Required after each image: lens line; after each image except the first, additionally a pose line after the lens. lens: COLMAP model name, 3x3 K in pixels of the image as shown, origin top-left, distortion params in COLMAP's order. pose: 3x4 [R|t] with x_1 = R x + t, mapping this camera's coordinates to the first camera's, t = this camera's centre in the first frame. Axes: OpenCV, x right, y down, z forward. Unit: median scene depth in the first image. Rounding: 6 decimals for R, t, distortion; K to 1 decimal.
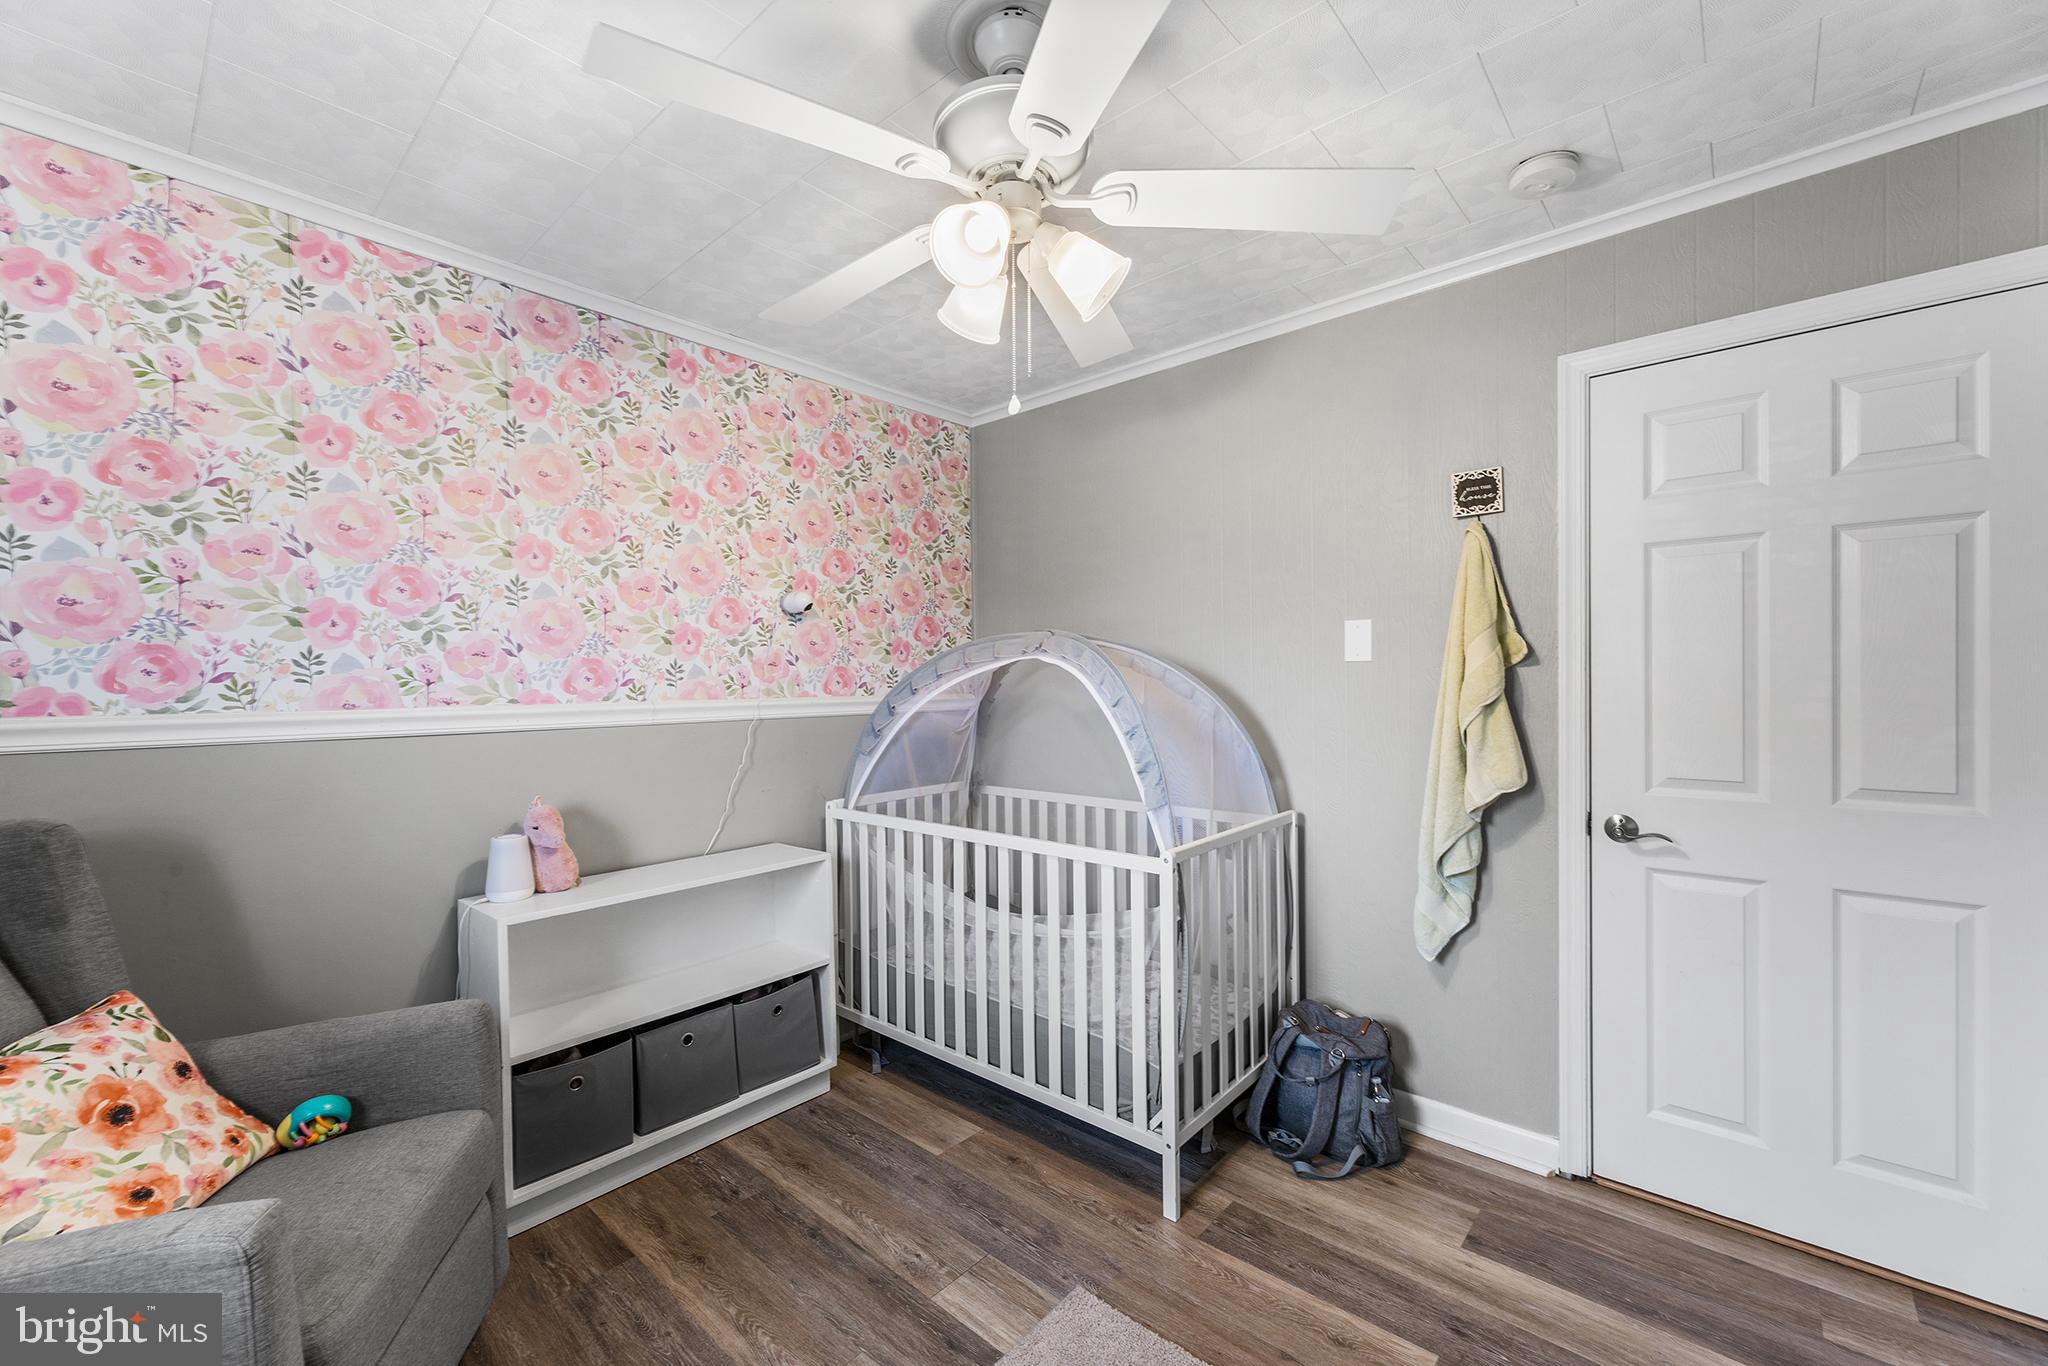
lens RADIAL K [[856.3, 0, 1026.7], [0, 856.3, 671.9], [0, 0, 1]] dist [0.033822, -0.000163]
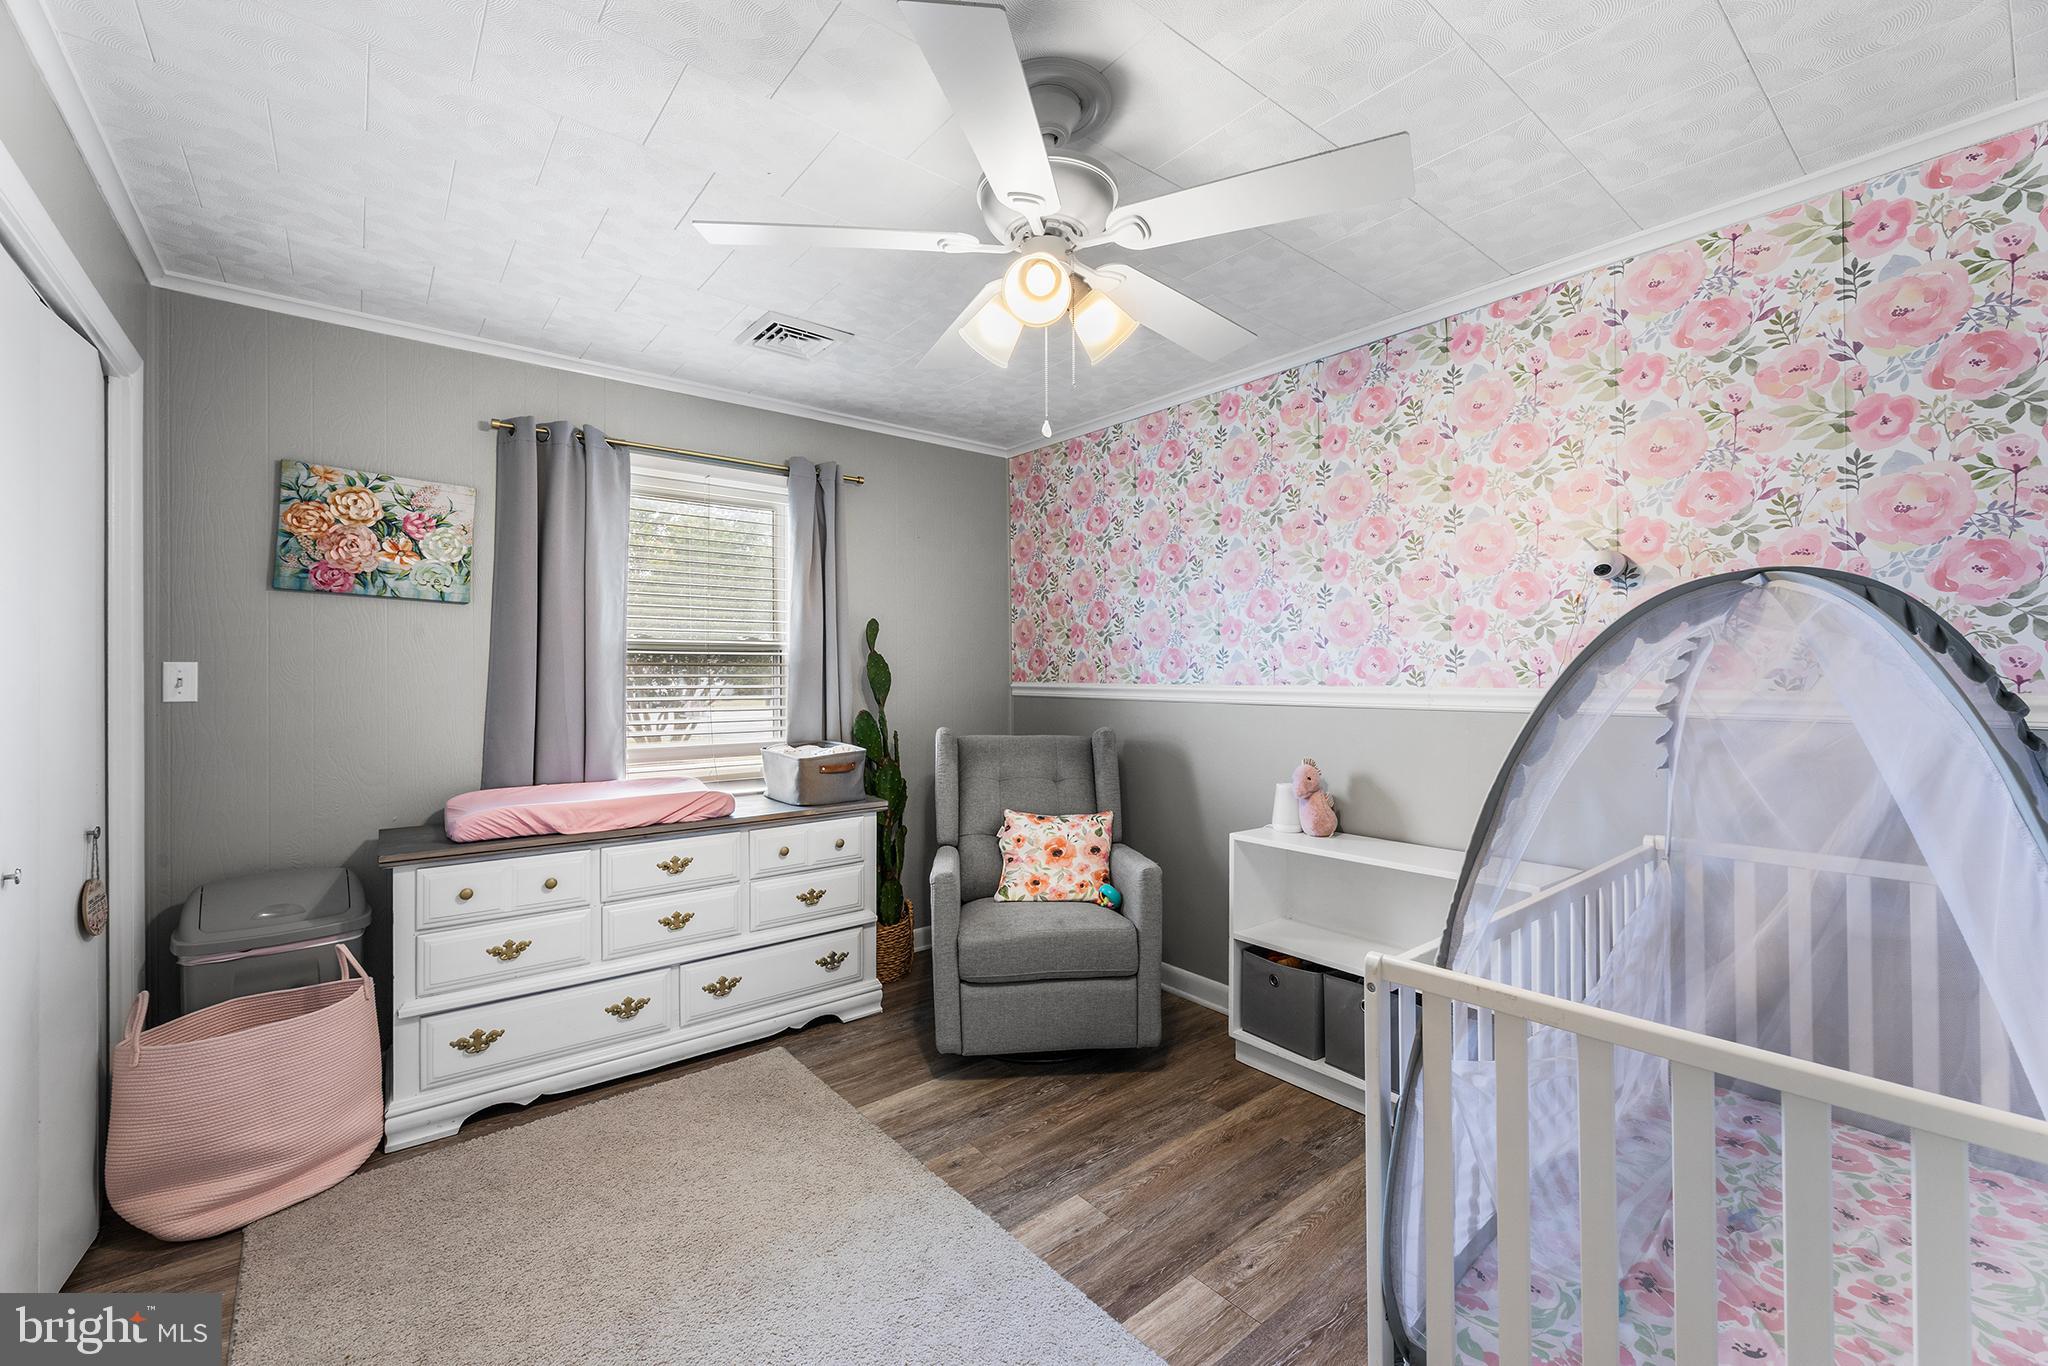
lens RADIAL K [[829.0, 0, 1020.3], [0, 829.0, 674.3], [0, 0, 1]] dist [-0.002189, 0.000136]
pose [[-0.162302, -0.003457, -0.986735, 0.667783], [0.001817, 0.999991, -0.003803, 0.023766], [0.986739, -0.002410, -0.162294, 0.743436]]
